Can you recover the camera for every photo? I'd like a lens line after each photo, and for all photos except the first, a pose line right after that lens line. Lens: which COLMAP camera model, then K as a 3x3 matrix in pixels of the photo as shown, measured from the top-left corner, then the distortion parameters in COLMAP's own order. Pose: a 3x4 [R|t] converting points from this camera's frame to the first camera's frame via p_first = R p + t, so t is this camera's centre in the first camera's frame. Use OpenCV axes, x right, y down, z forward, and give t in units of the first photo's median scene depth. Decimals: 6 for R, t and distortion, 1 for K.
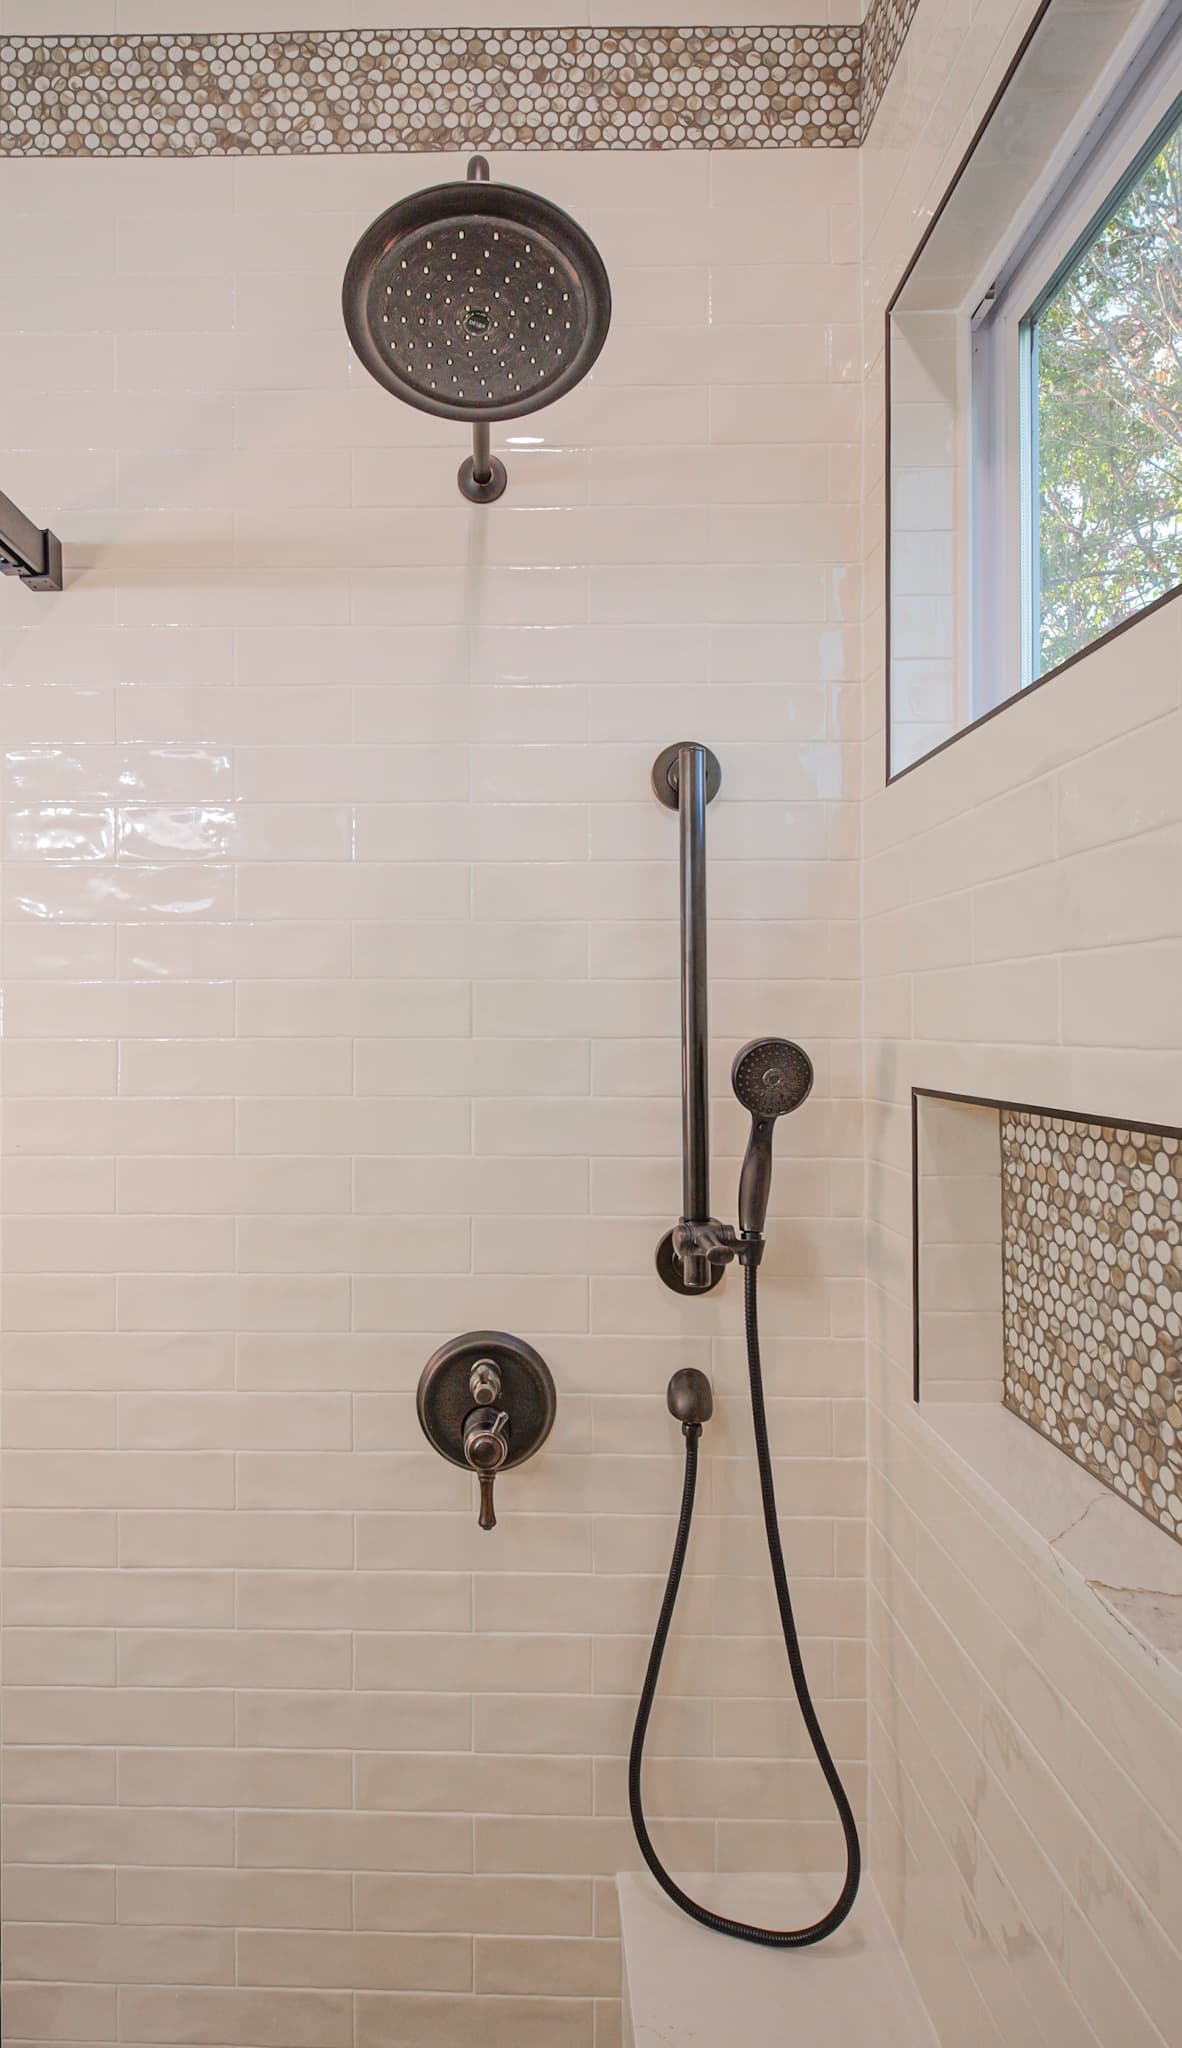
lens RADIAL K [[1007.9, 0, 503.5], [0, 1007.9, 1028.6], [0, 0, 1]] dist [0.023162, 0.000164]
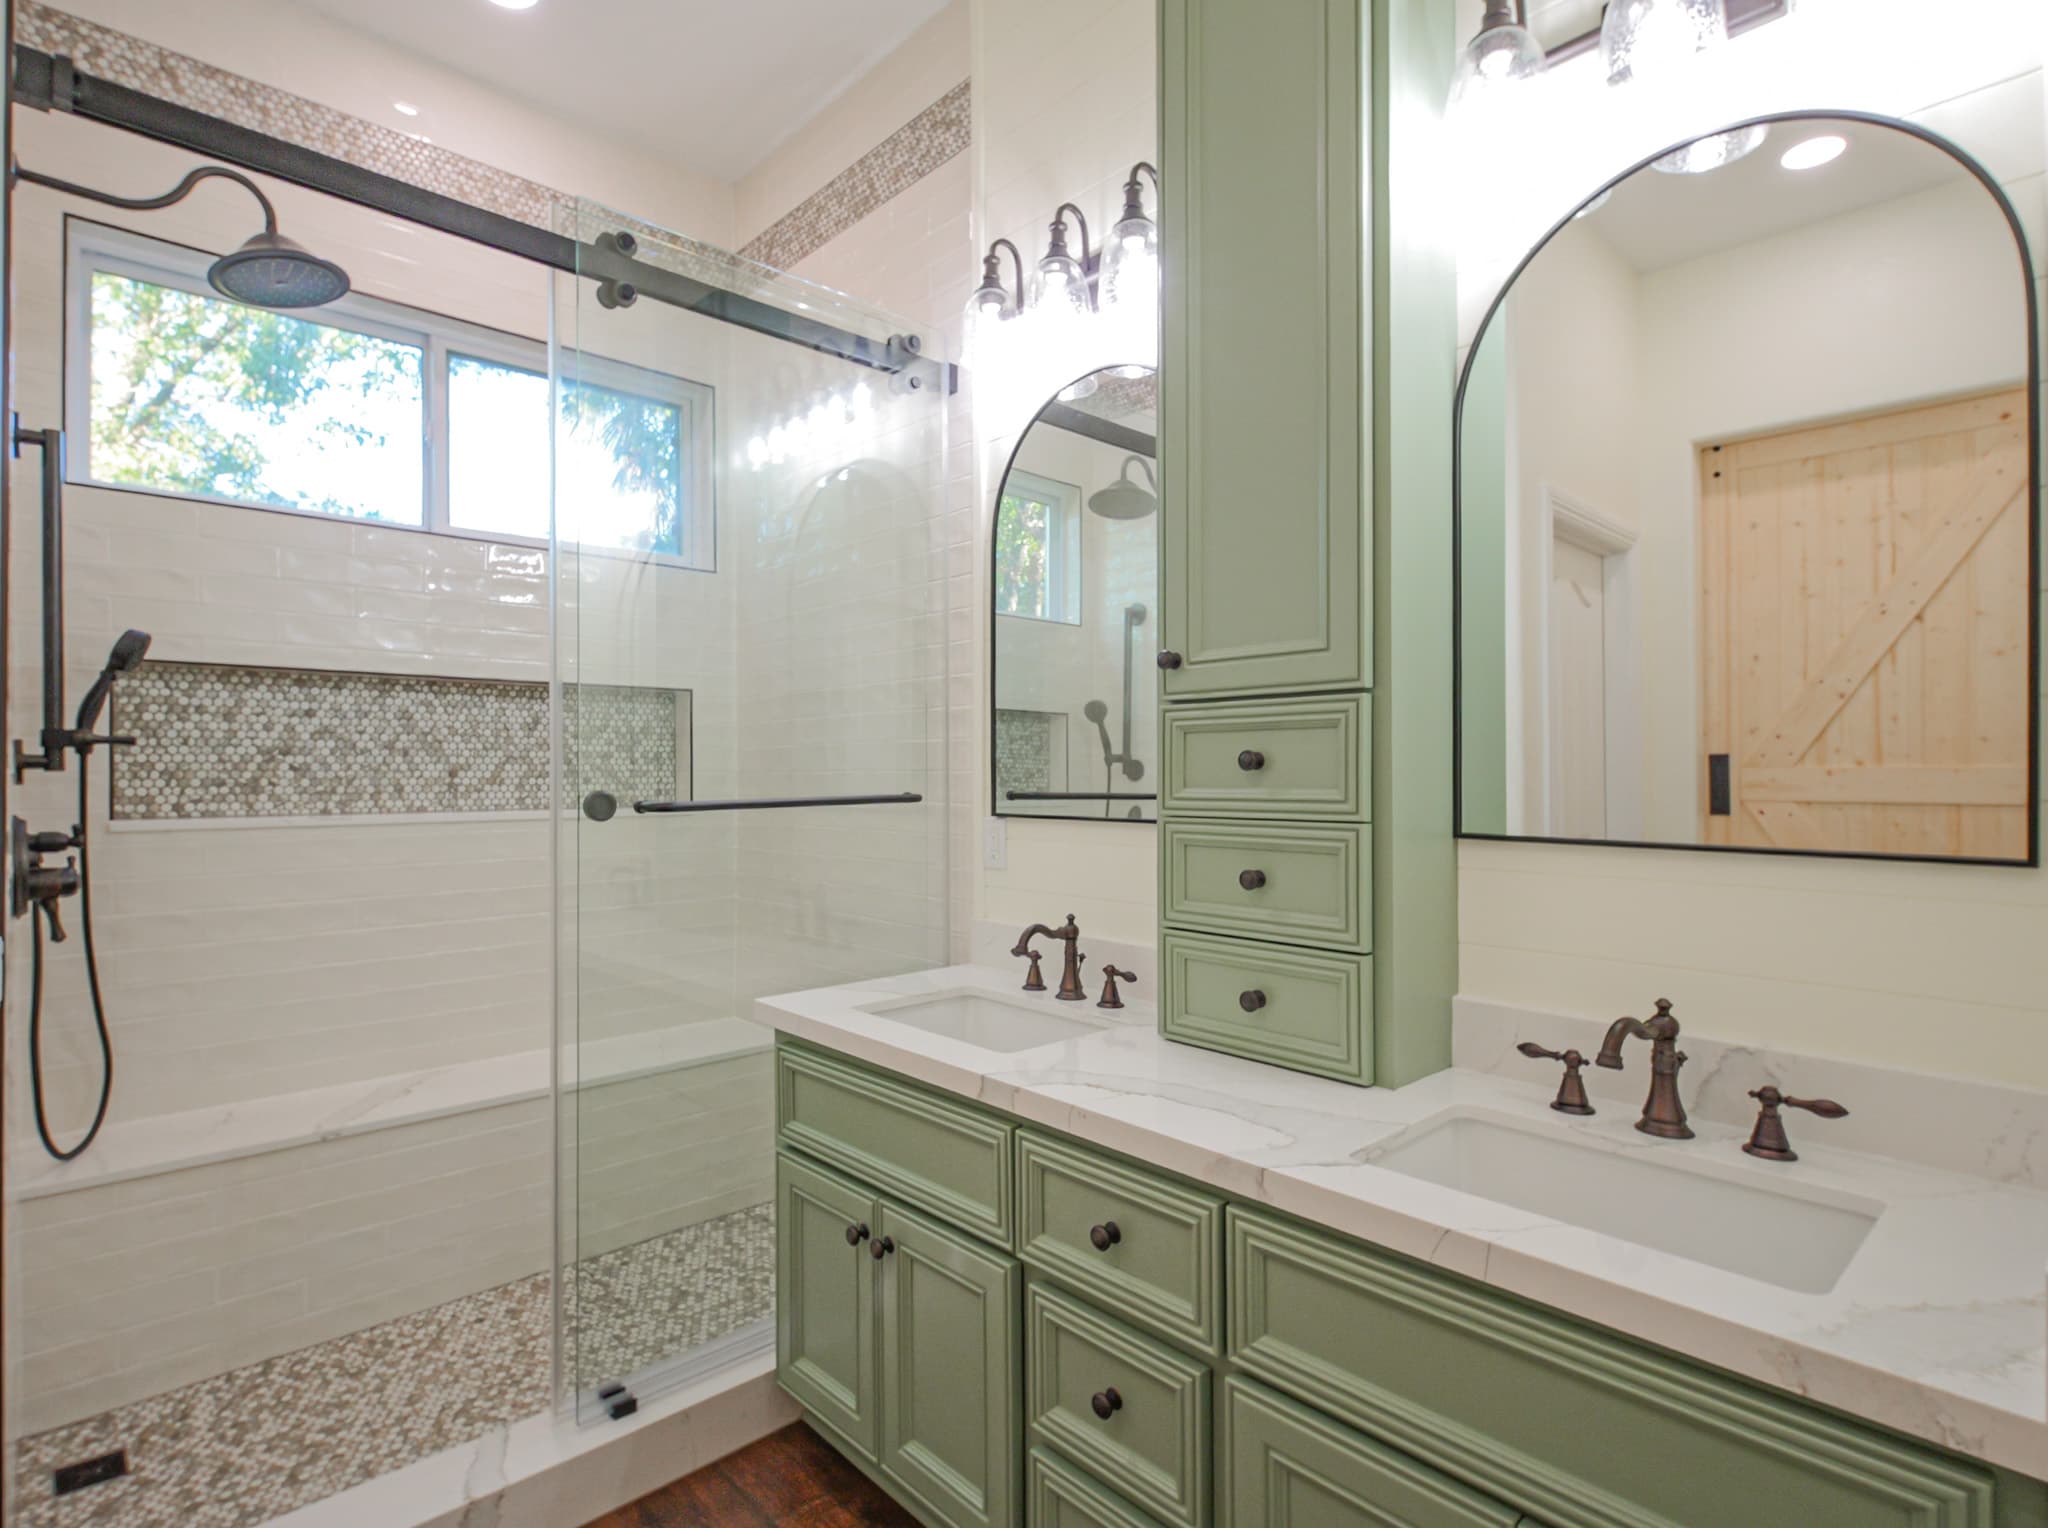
lens RADIAL K [[1041.4, 0, 973.9], [0, 1041.4, 765.4], [0, 0, 1]] dist [0.011405, -0.009093]
pose [[-0.681484, 0.012490, 0.731726, -2.008061], [0.007455, 0.999921, -0.010125, 0.276410], [-0.731795, -0.001445, -0.681523, 1.079588]]
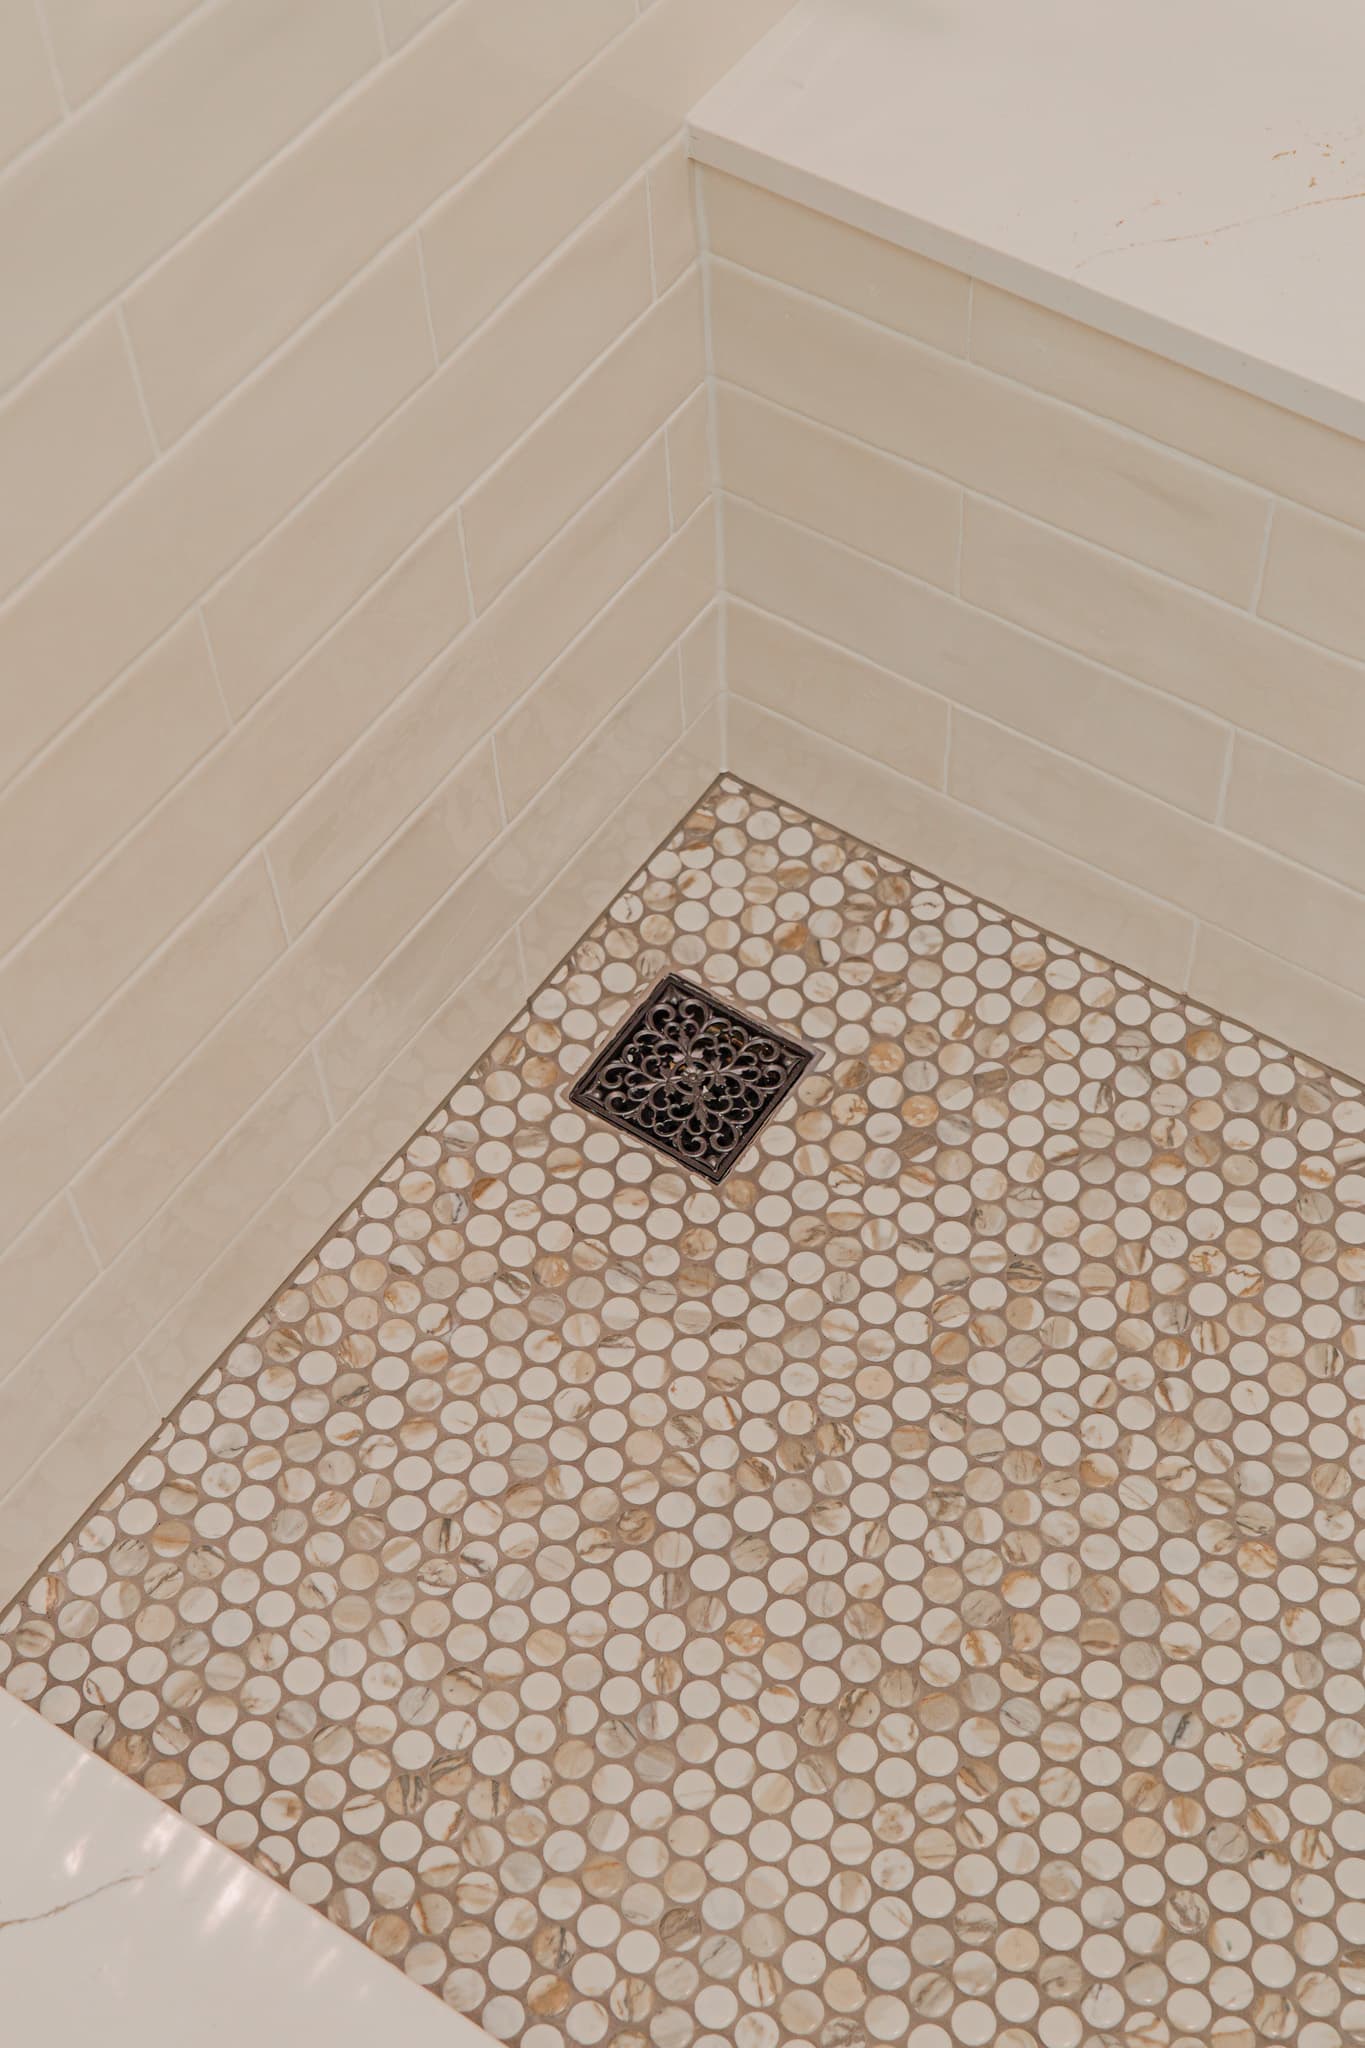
lens RADIAL K [[2852.0, 0, 682.5], [0, 2852.0, 1024.0], [0, 0, 1]] dist [-0.008184, -0.018926]
pose [[0.544684, -0.698011, 0.464865, -0.602714], [0.031689, 0.571042, 0.820309, 0.218718], [-0.838042, -0.432078, 0.333157, 0.577429]]
